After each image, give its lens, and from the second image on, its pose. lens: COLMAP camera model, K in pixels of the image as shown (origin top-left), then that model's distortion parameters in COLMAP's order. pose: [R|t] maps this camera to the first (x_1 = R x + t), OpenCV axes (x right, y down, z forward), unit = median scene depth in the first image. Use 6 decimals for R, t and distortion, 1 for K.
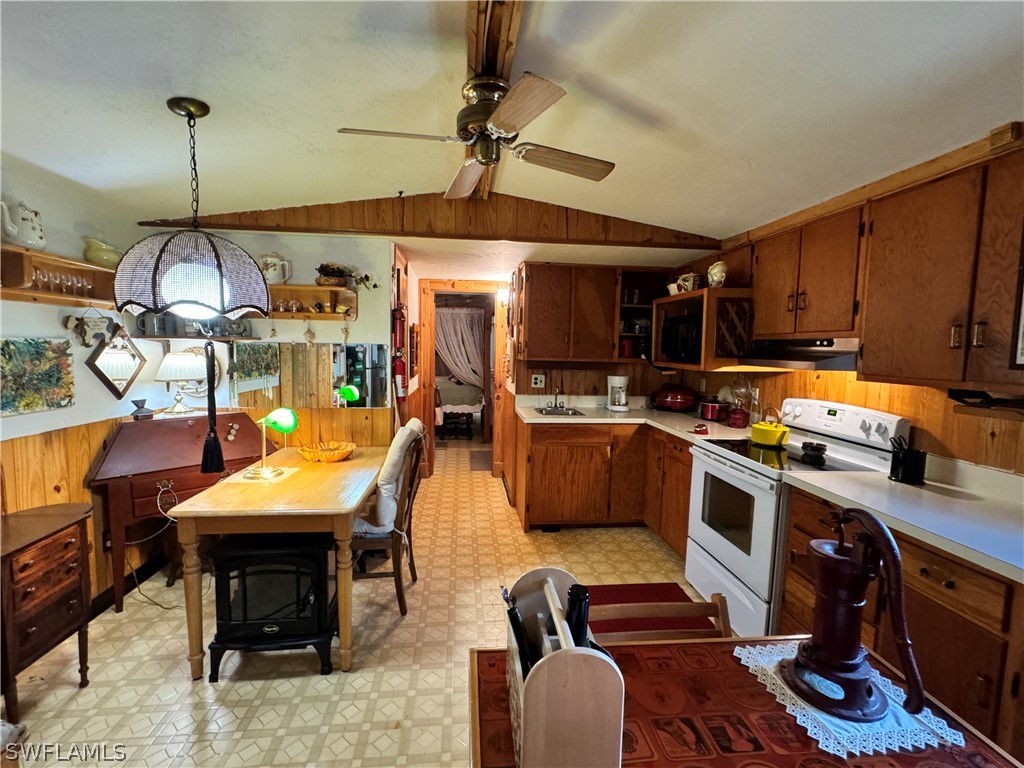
lens RADIAL K [[452.7, 0, 513.7], [0, 452.7, 384.0], [0, 0, 1]] dist [0.000887, -0.000180]
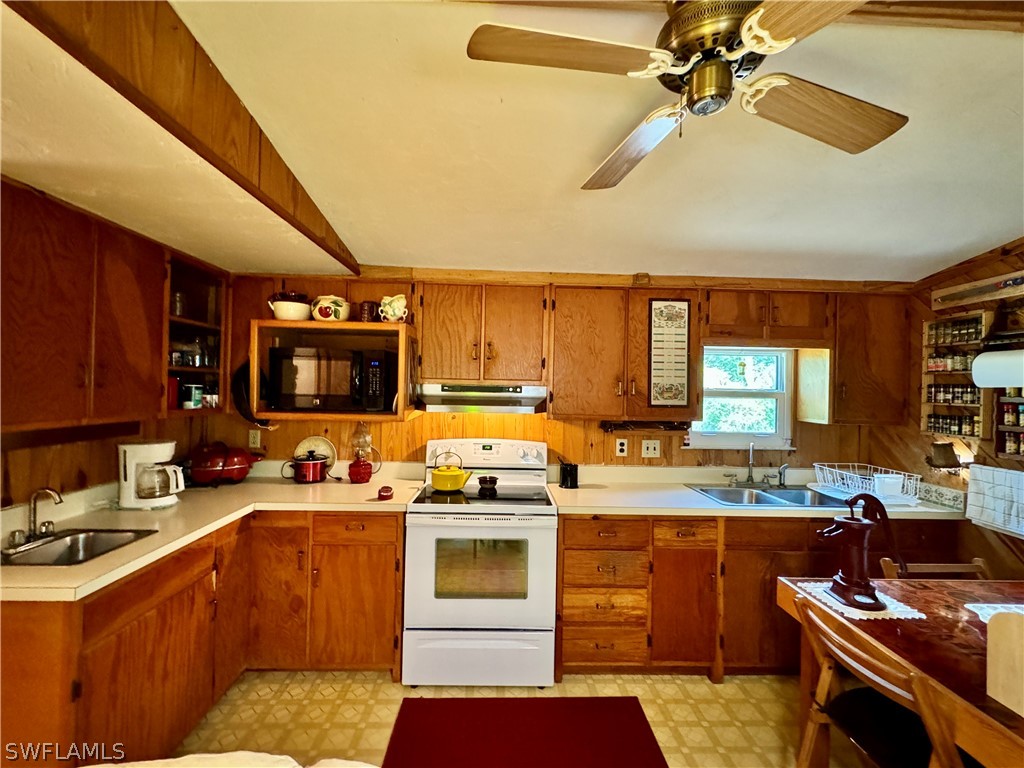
lens RADIAL K [[452.7, 0, 513.4], [0, 452.7, 383.4], [0, 0, 1]] dist [0.000887, -0.000180]
pose [[0.080894, -0.011174, 0.996660, -0.469141], [0.063747, 0.997948, 0.006014, -0.108727], [-0.994682, 0.063047, 0.081440, 0.860727]]
